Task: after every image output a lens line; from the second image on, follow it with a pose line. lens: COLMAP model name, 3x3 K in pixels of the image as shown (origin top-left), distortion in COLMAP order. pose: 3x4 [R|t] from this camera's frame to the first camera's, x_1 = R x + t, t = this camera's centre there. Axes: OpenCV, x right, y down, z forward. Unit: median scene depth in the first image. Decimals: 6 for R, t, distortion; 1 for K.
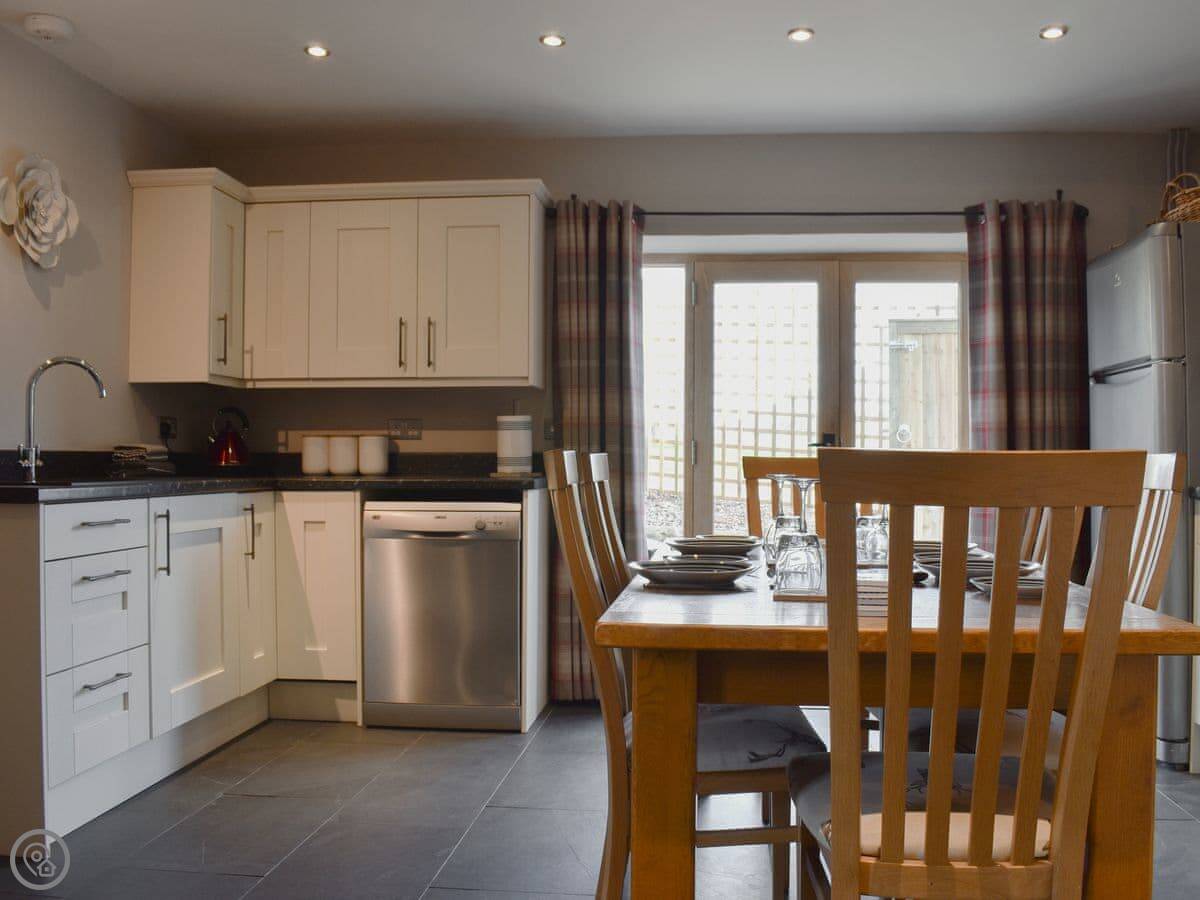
lens RADIAL K [[1073.9, 0, 601.5], [0, 1073.9, 432.5], [0, 0, 1]] dist [-0.087114, 0.031136]
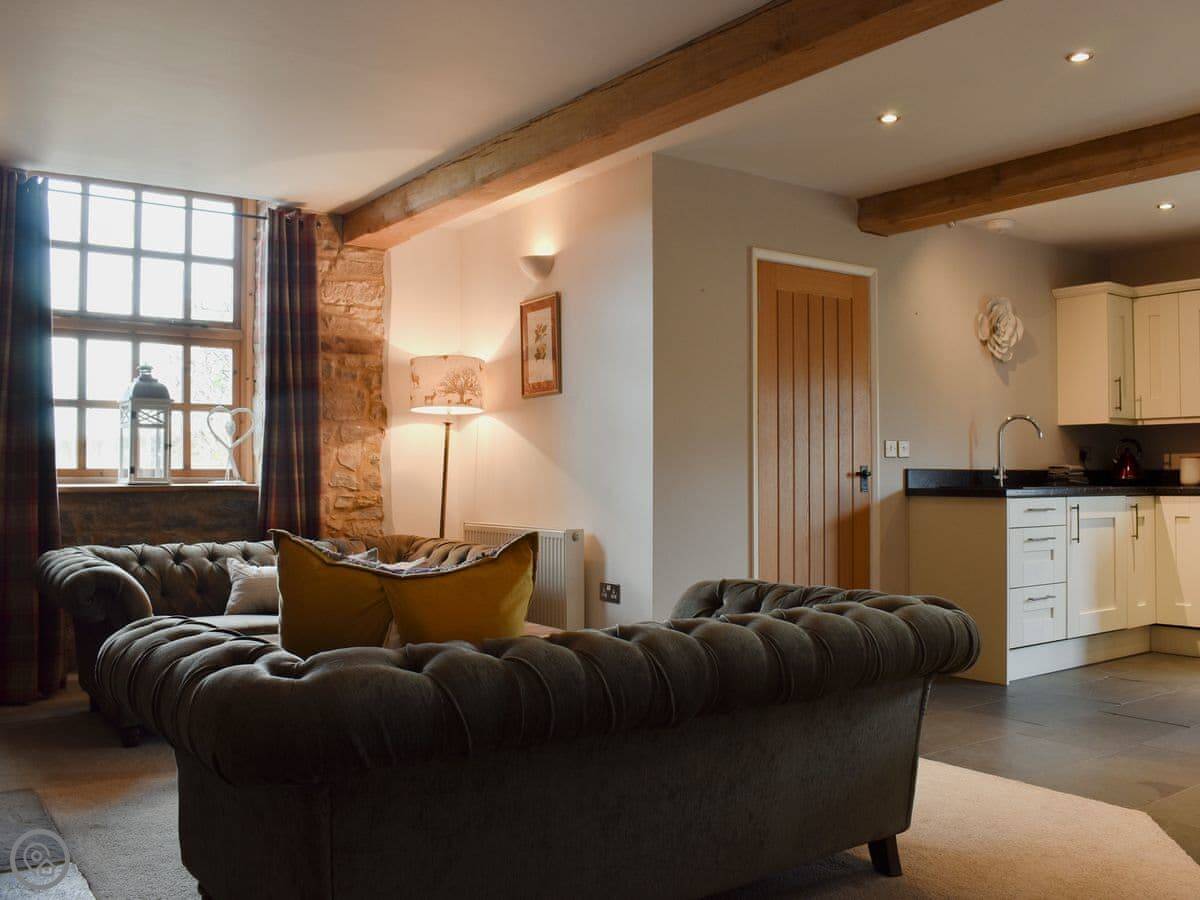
lens RADIAL K [[1126.9, 0, 600.0], [0, 1126.9, 450.0], [0, 0, 1]] dist [-0.108845, 0.013620]
pose [[0.670578, -0.017407, -0.741635, 0.351724], [0.018434, 0.999807, -0.006799, -0.014143], [0.741610, -0.009112, 0.670769, -0.678052]]
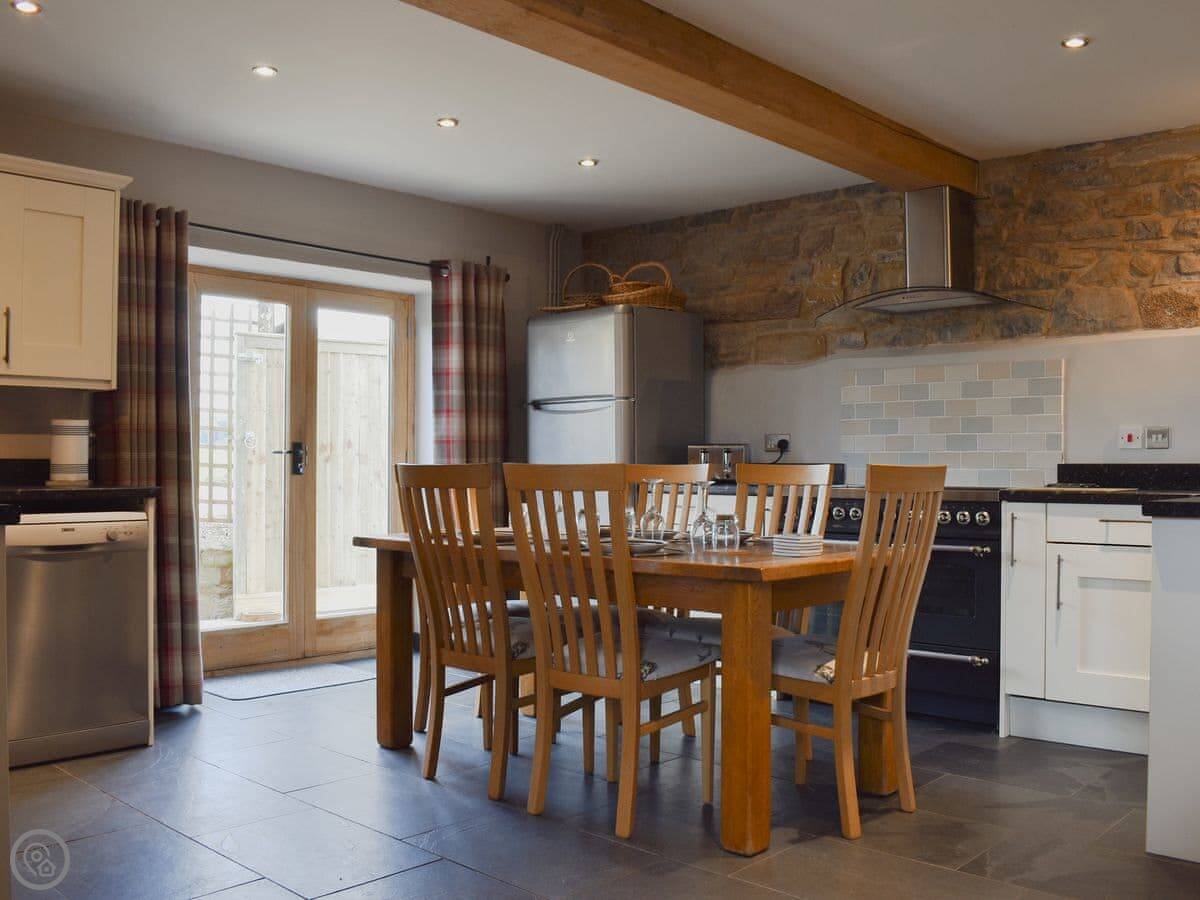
lens RADIAL K [[1126.9, 0, 600.0], [0, 1126.9, 450.0], [0, 0, 1]] dist [-0.108845, 0.013620]
pose [[0.603825, 0.007181, 0.797085, -0.581885], [-0.019960, 0.999782, 0.006114, -0.004515], [-0.796867, -0.019601, 0.603837, 0.055851]]
